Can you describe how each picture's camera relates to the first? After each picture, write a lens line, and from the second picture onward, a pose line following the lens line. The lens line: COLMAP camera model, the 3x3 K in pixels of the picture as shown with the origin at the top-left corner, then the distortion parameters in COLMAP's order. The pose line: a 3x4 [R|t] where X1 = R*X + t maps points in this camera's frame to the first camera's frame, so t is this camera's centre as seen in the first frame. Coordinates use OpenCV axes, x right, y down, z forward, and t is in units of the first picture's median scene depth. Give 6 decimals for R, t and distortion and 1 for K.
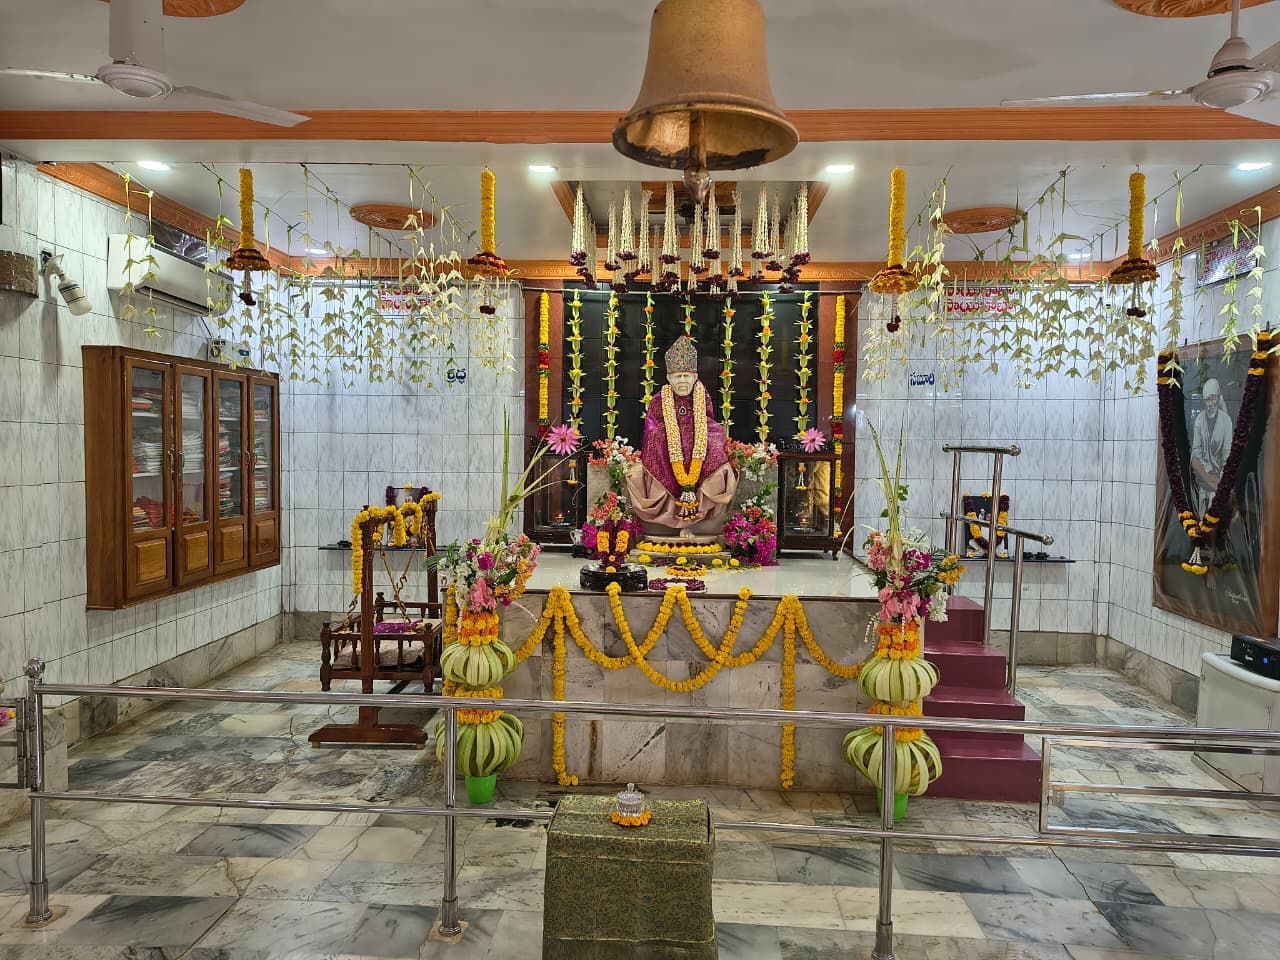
lens RADIAL K [[876.5, 0, 642.9], [0, 876.5, 489.0], [0, 0, 1]] dist [0.047052, 0.013581]
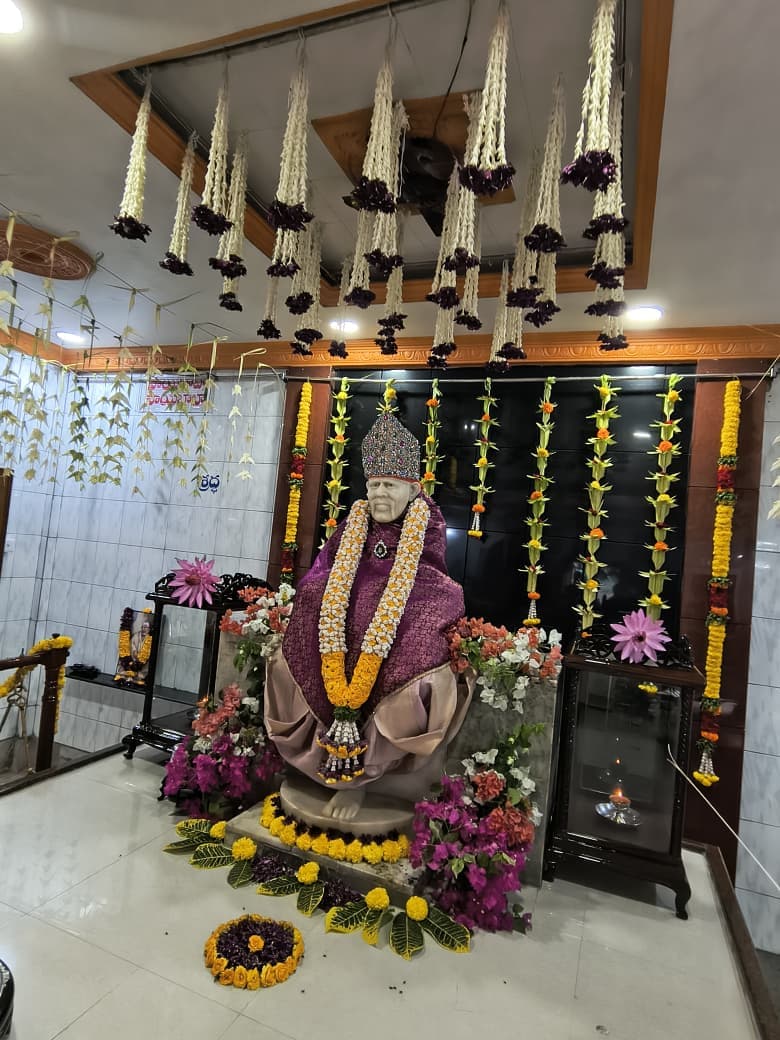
lens RADIAL K [[603.3, 0, 390.1], [0, 603.3, 515.5], [0, 0, 1]] dist [-0.004210, 0.006706]
pose [[0.947360, 0.062882, -0.313935, 0.167453], [-0.099260, 0.989896, -0.101259, -0.074662], [0.304396, 0.127090, 0.944029, 0.667213]]
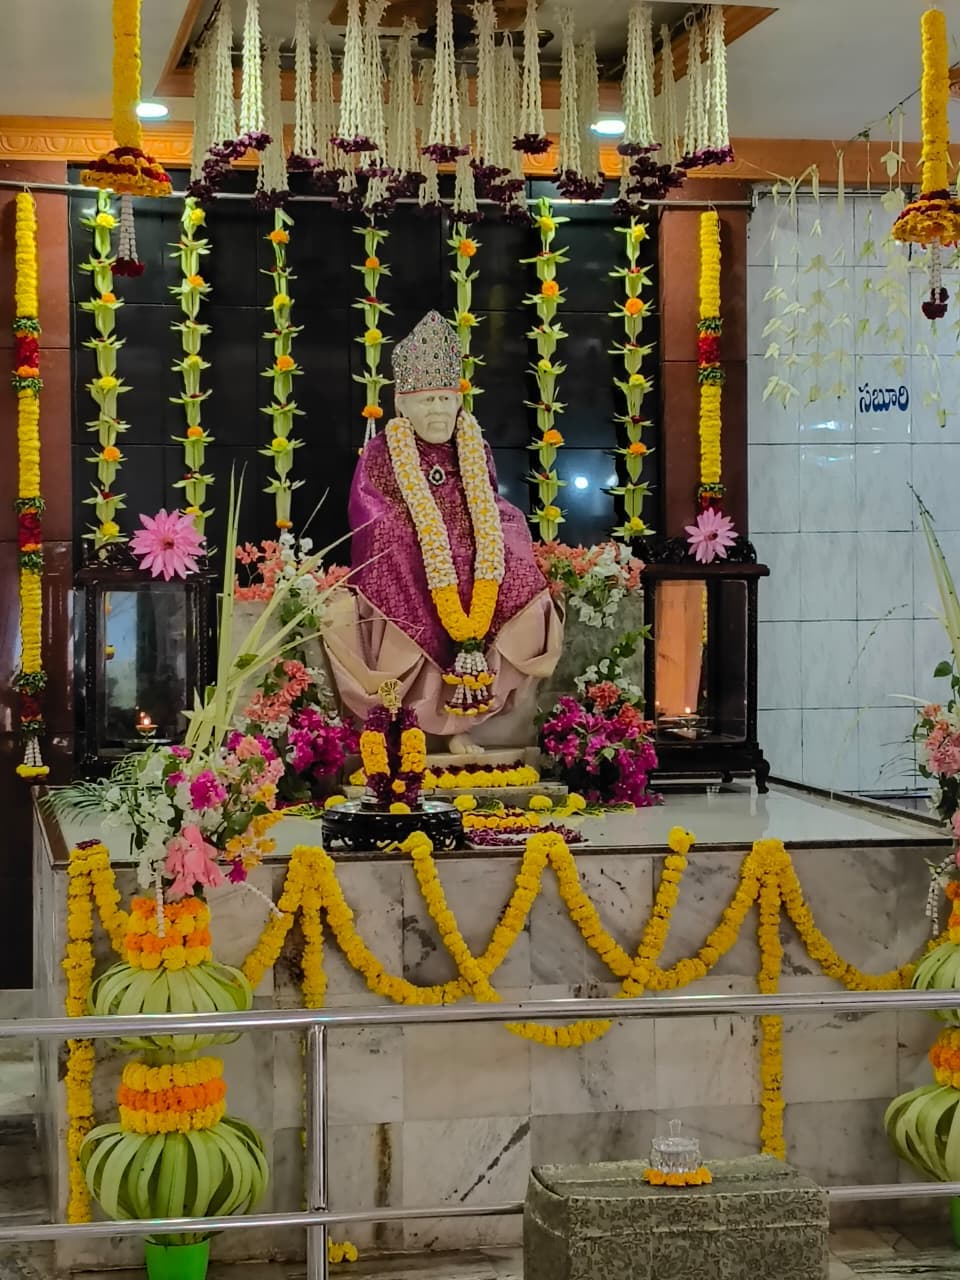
lens RADIAL K [[2684.5, 0, 505.1], [0, 2684.5, 636.9], [0, 0, 1]] dist [0.114996, 0.000000]
pose [[0.966323, -0.027430, 0.255865, -0.281696], [0.033966, 0.999199, -0.021161, 0.024608], [-0.255080, 0.029139, 0.966481, -0.347873]]
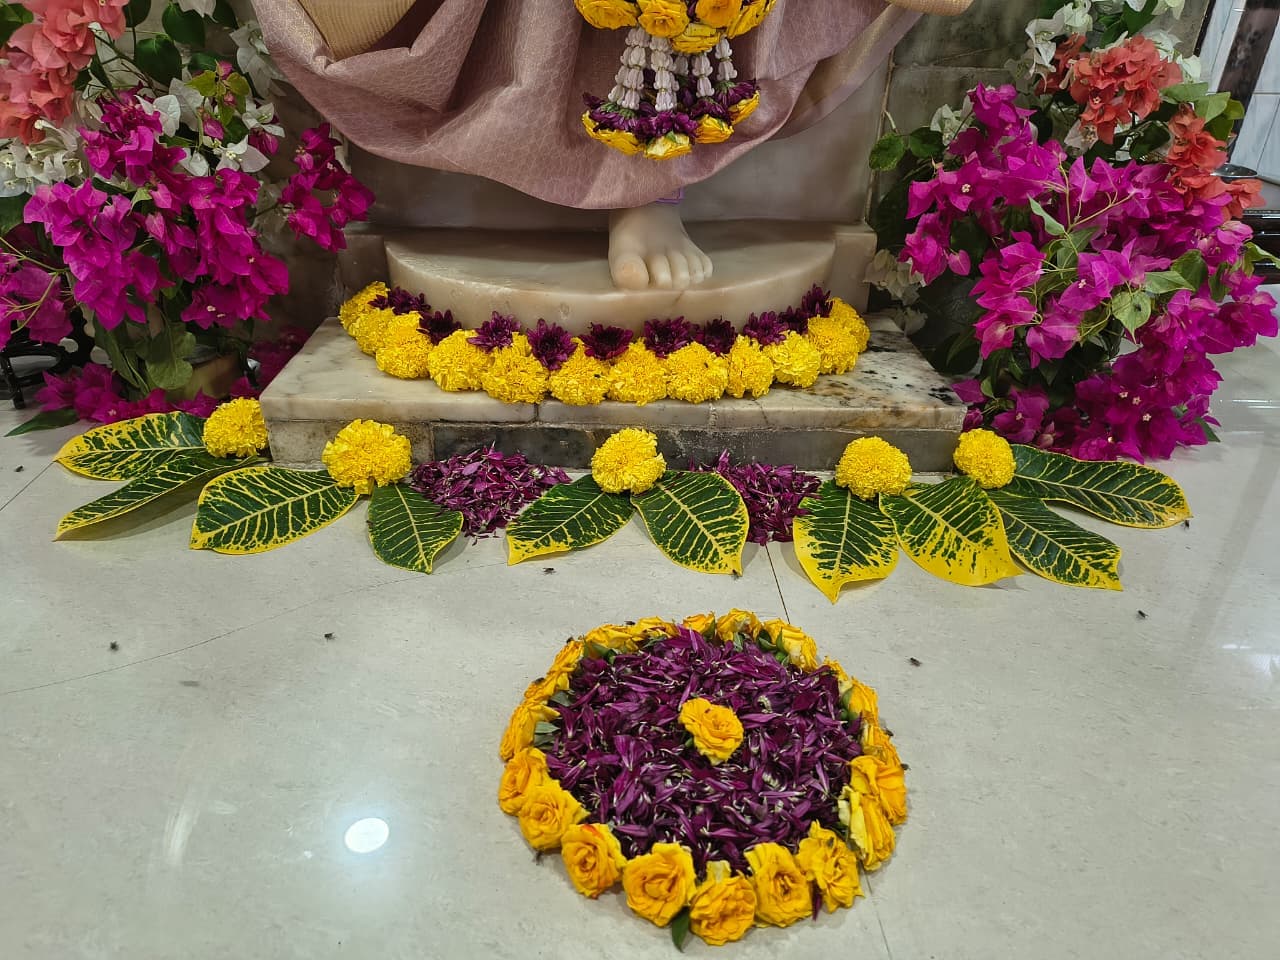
lens RADIAL K [[874.7, 0, 636.0], [0, 874.7, 485.1], [0, 0, 1]] dist [0.051909, -0.054452]
pose [[0.994906, -0.045325, 0.090040, 0.031354], [0.000217, 0.894176, 0.447715, 0.020521], [-0.100804, -0.445415, 0.889631, 0.843607]]
